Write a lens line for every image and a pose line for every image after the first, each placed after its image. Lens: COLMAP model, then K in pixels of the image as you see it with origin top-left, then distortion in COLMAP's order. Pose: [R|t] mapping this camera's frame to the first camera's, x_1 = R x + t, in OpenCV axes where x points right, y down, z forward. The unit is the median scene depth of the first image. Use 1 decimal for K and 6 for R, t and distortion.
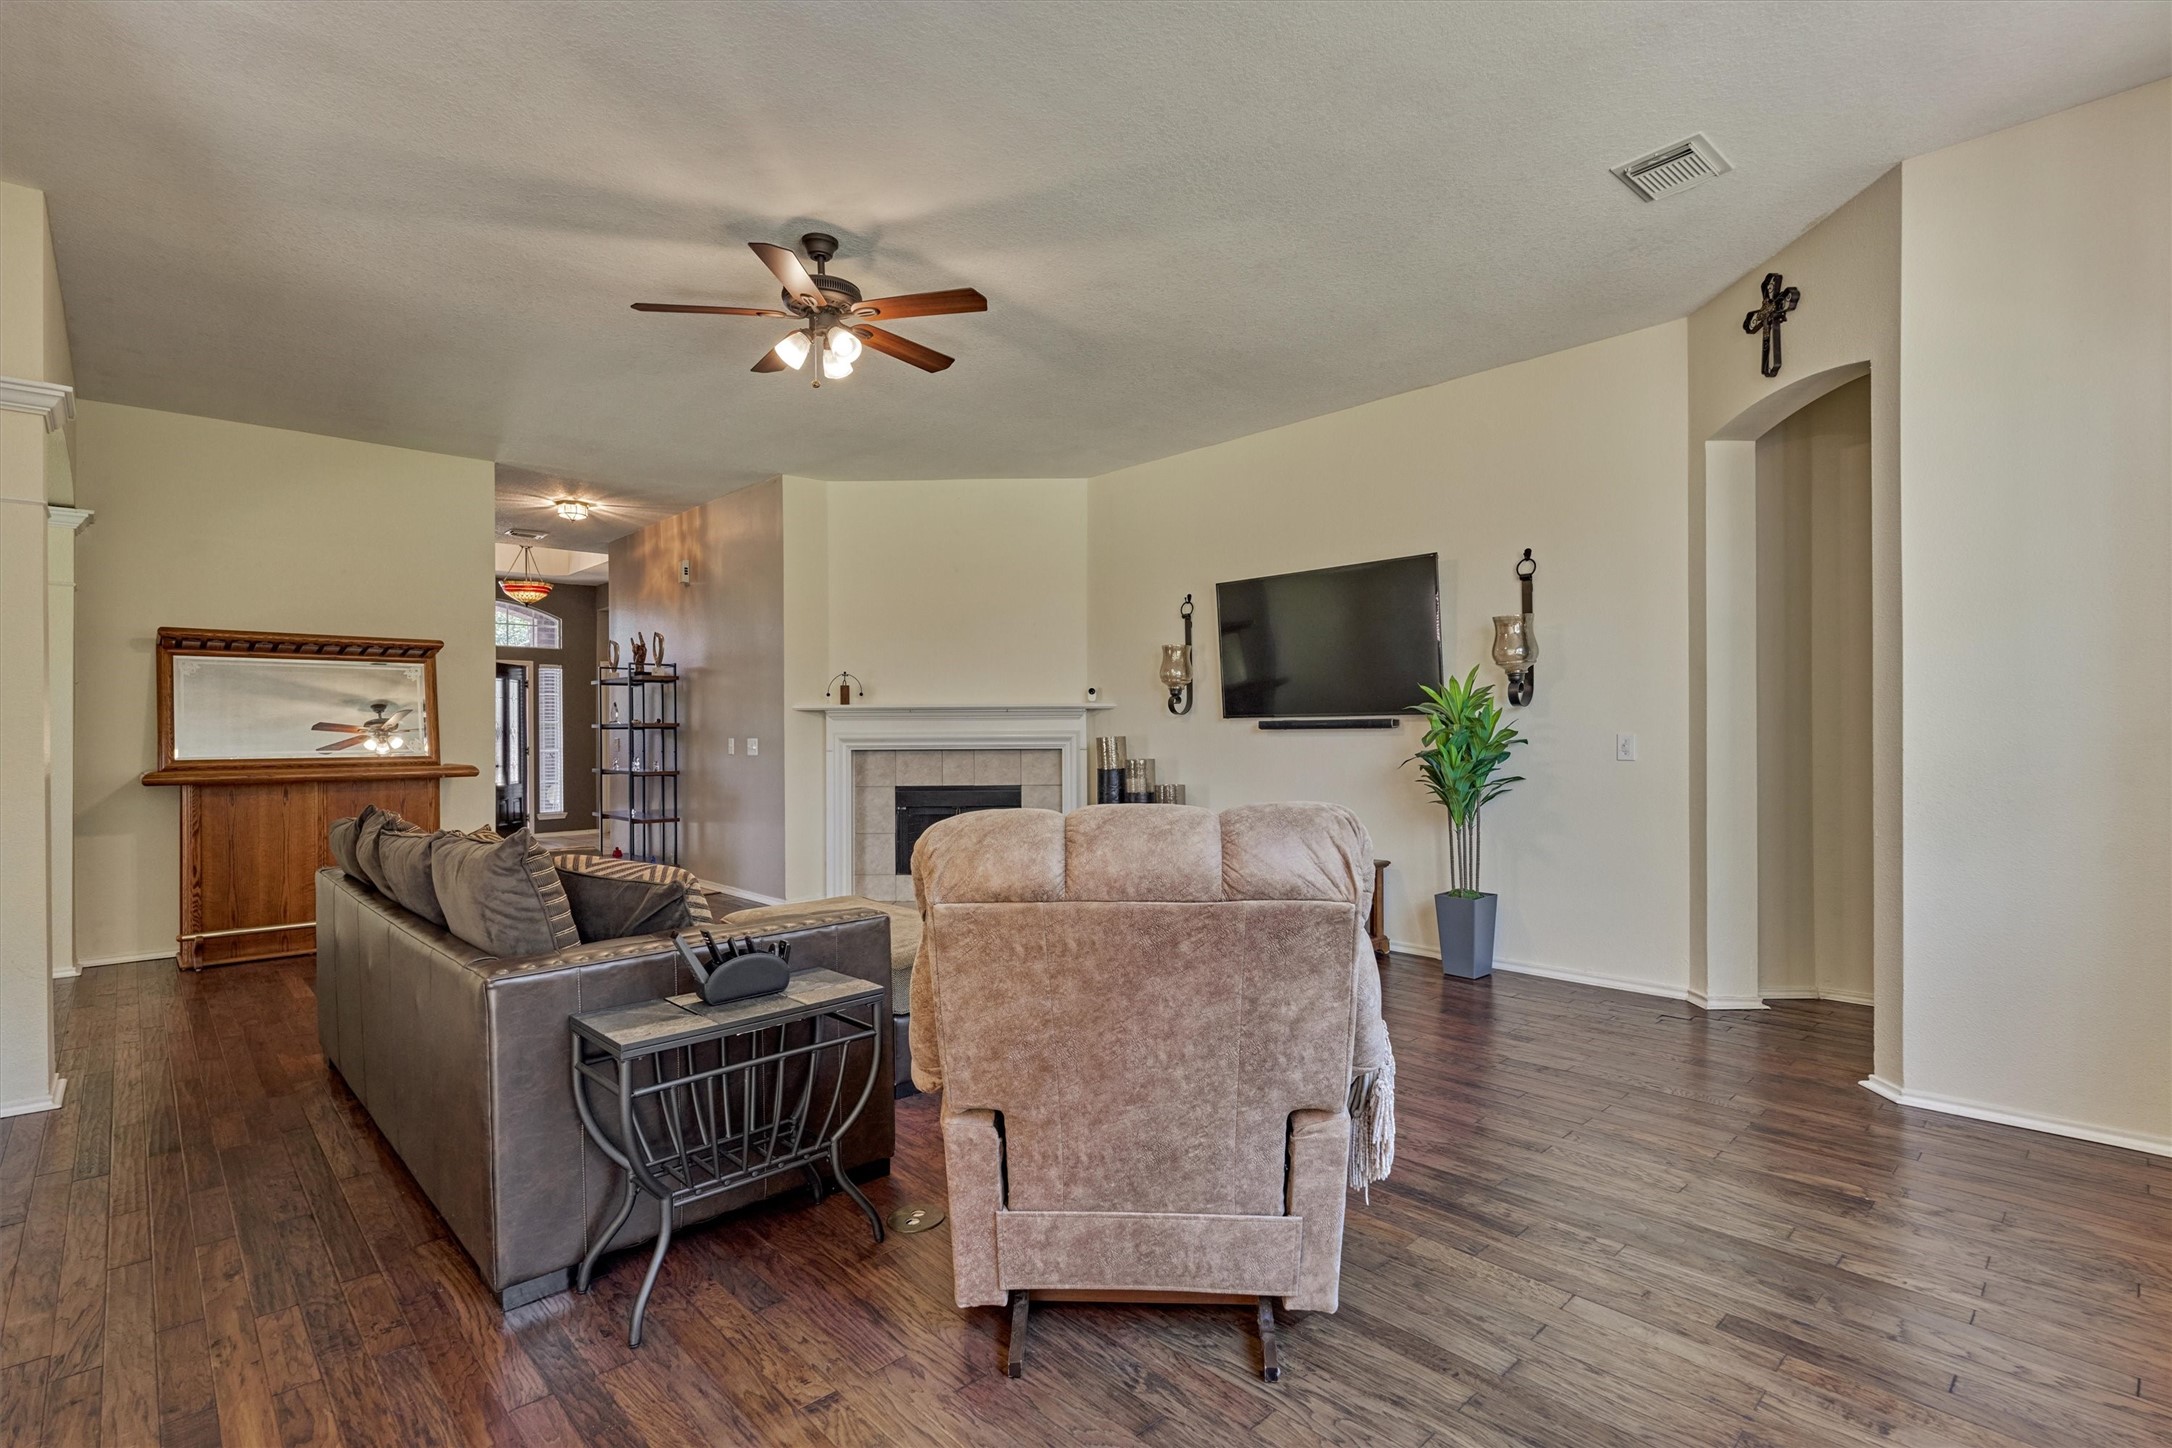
lens RADIAL K [[1032.9, 0, 1090.2], [0, 1032.9, 731.6], [0, 0, 1]] dist [-0.006069, 0.001084]
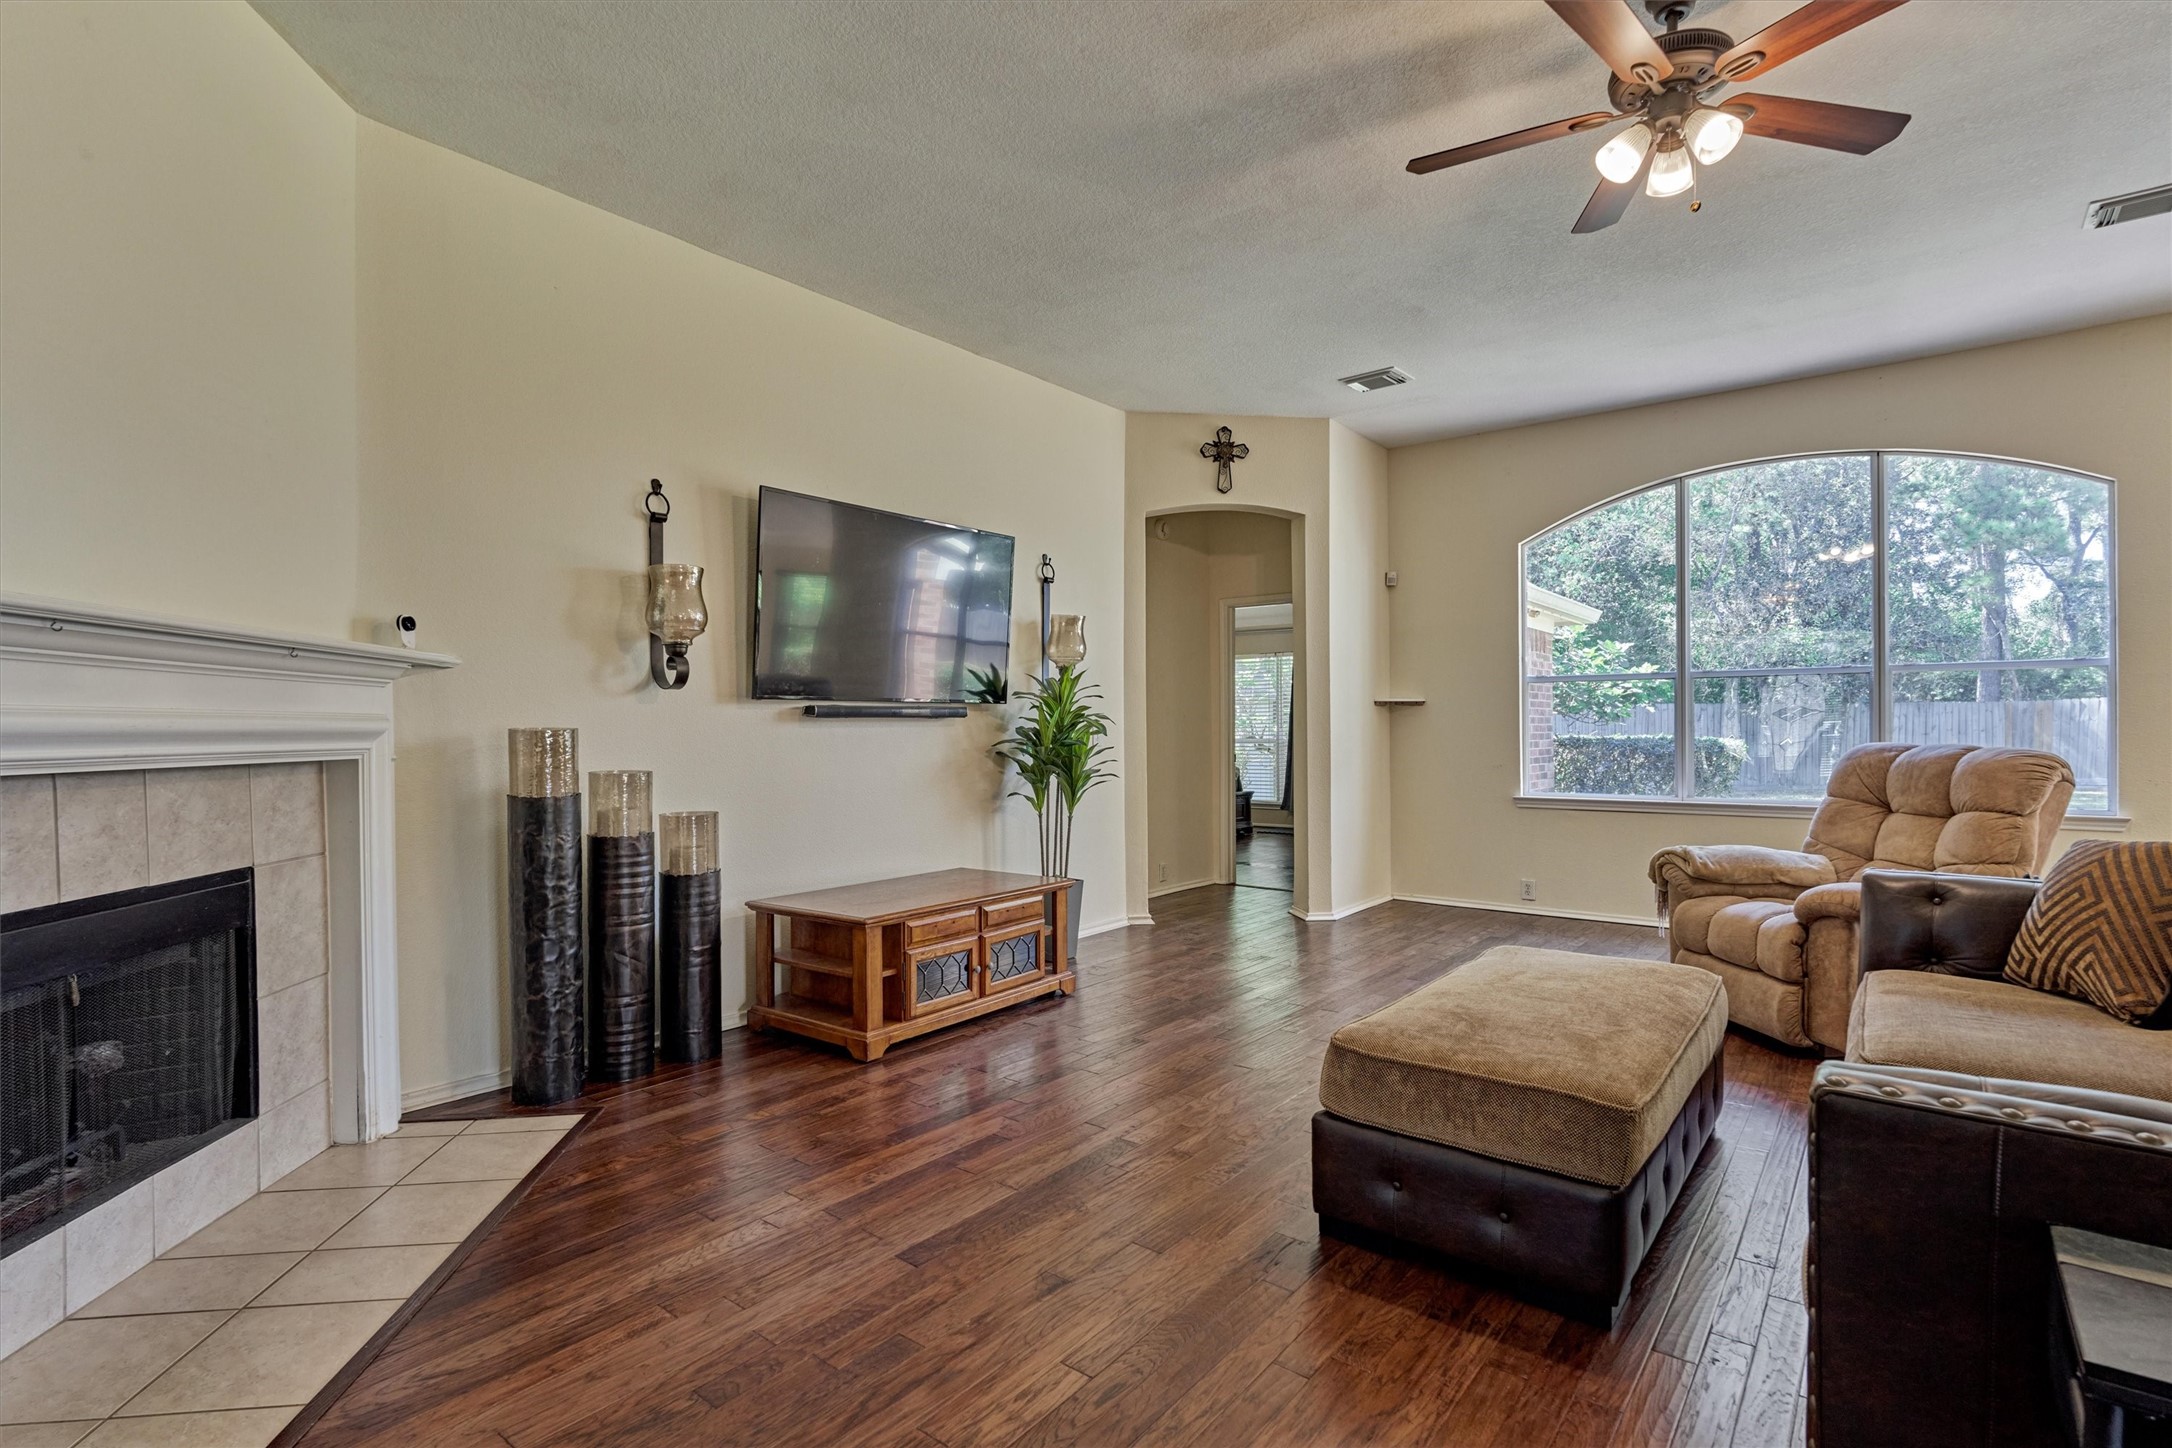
lens RADIAL K [[1032.9, 0, 1074.7], [0, 1032.9, 730.8], [0, 0, 1]] dist [-0.006069, 0.001084]
pose [[-0.137561, 0.006394, 0.990473, -0.463612], [0.009055, 0.999945, -0.005198, 0.010304], [-0.990452, 0.008254, -0.137611, 0.786211]]
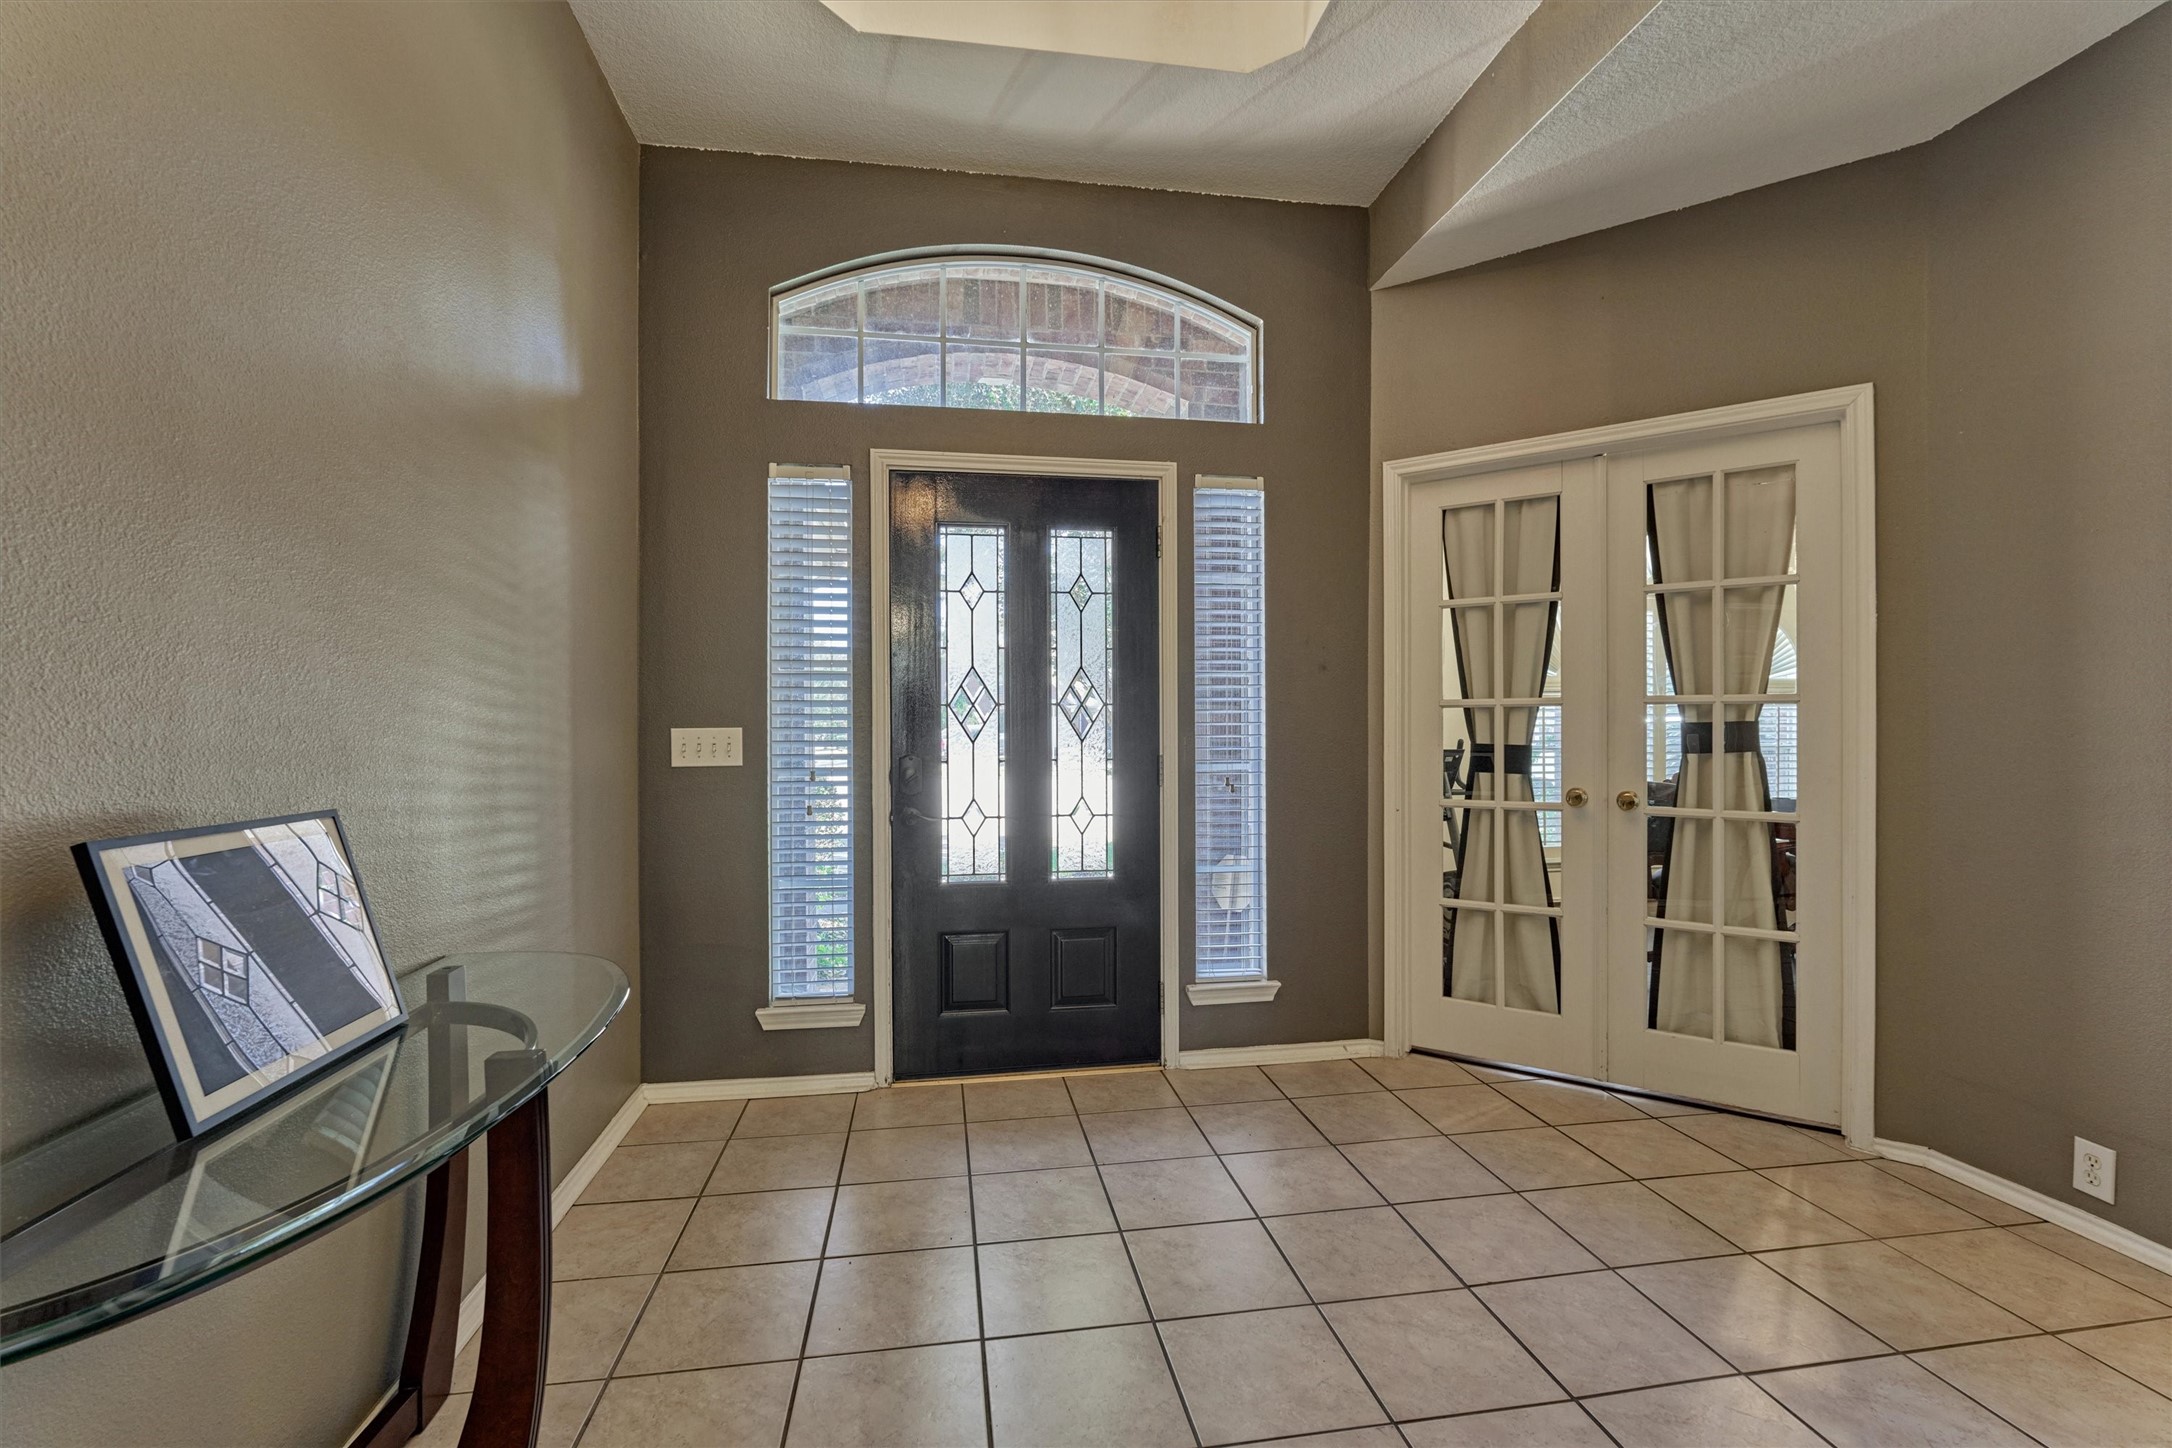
lens RADIAL K [[949.3, 0, 1086.5], [0, 949.3, 726.7], [0, 0, 1]] dist [-0.008153, 0.001960]
pose [[0.828241, 0.002312, -0.560367, -0.683097], [-0.000461, 0.999994, 0.003444, 0.009530], [0.560371, -0.002594, 0.828237, 1.269426]]
